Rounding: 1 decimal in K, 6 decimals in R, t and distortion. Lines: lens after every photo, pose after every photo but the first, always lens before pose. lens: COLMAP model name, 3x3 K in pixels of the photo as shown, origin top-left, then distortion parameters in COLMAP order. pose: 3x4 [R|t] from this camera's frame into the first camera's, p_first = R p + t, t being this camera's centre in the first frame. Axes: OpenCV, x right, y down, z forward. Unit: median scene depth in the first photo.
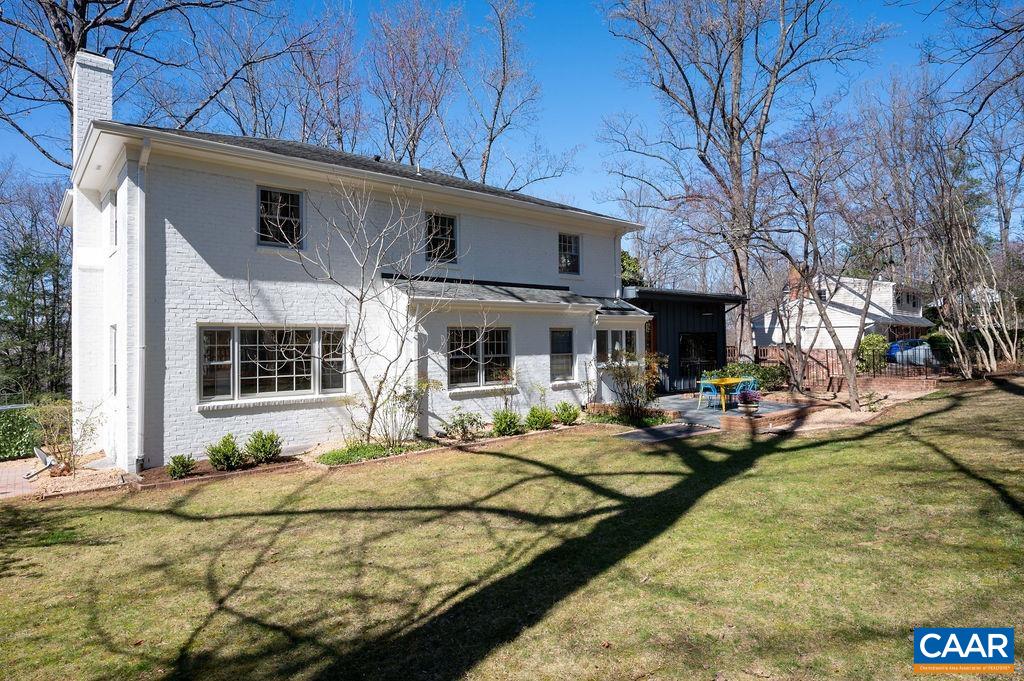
lens RADIAL K [[587.9, 0, 511.3], [0, 587.9, 331.4], [0, 0, 1]] dist [-0.006138, -0.000706]
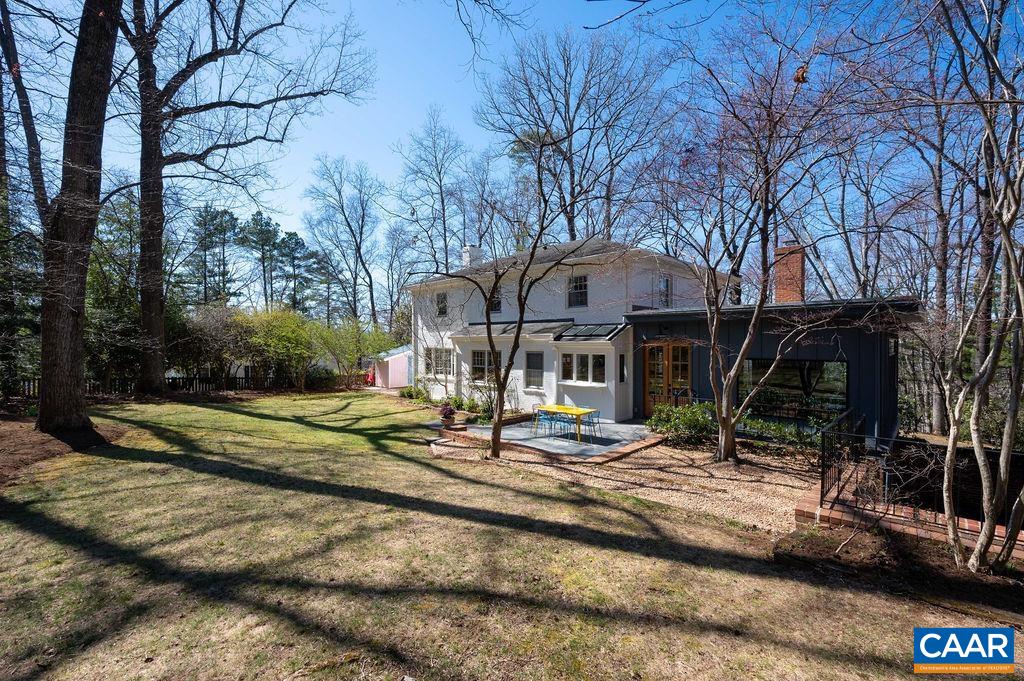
lens RADIAL K [[440.0, 0, 512.0], [0, 440.0, 340.5], [0, 0, 1]] dist [0.000365, 0.000017]
pose [[0.091928, -0.008473, -0.995730, 1.339708], [-0.007681, 0.999928, -0.009218, -0.024554], [0.995736, 0.008496, 0.091857, 1.020827]]
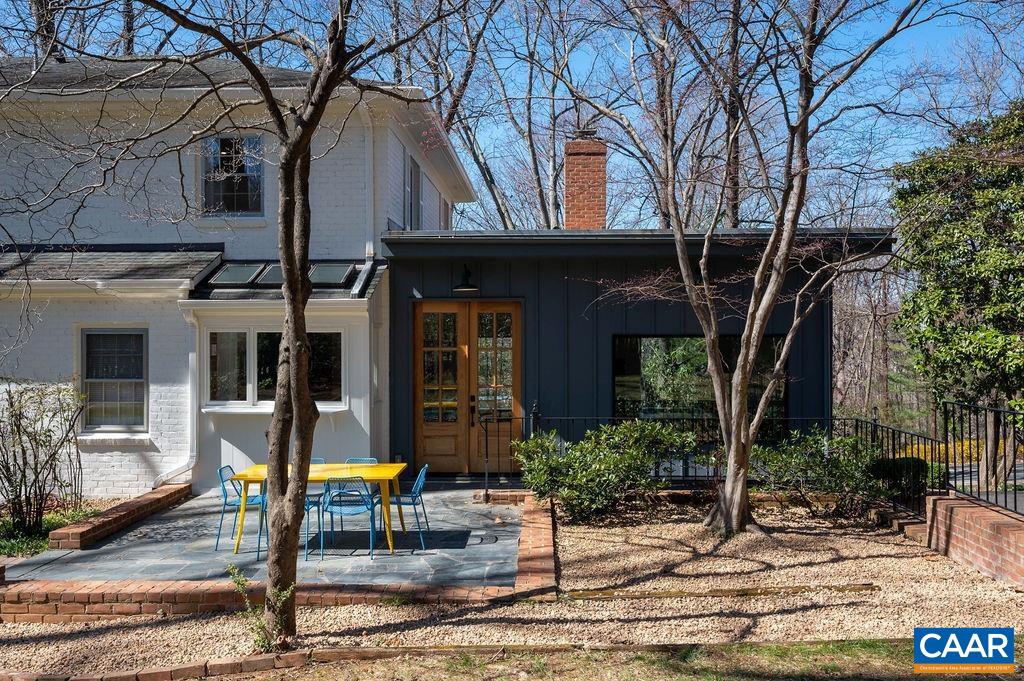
lens RADIAL K [[889.2, 0, 512.0], [0, 889.2, 340.5], [0, 0, 1]] dist [-0.008255, -0.004897]
pose [[0.744455, -0.004187, -0.667659, 1.007584], [0.002583, 0.999991, -0.003391, 0.010030], [0.667667, 0.000800, 0.744460, 0.795544]]
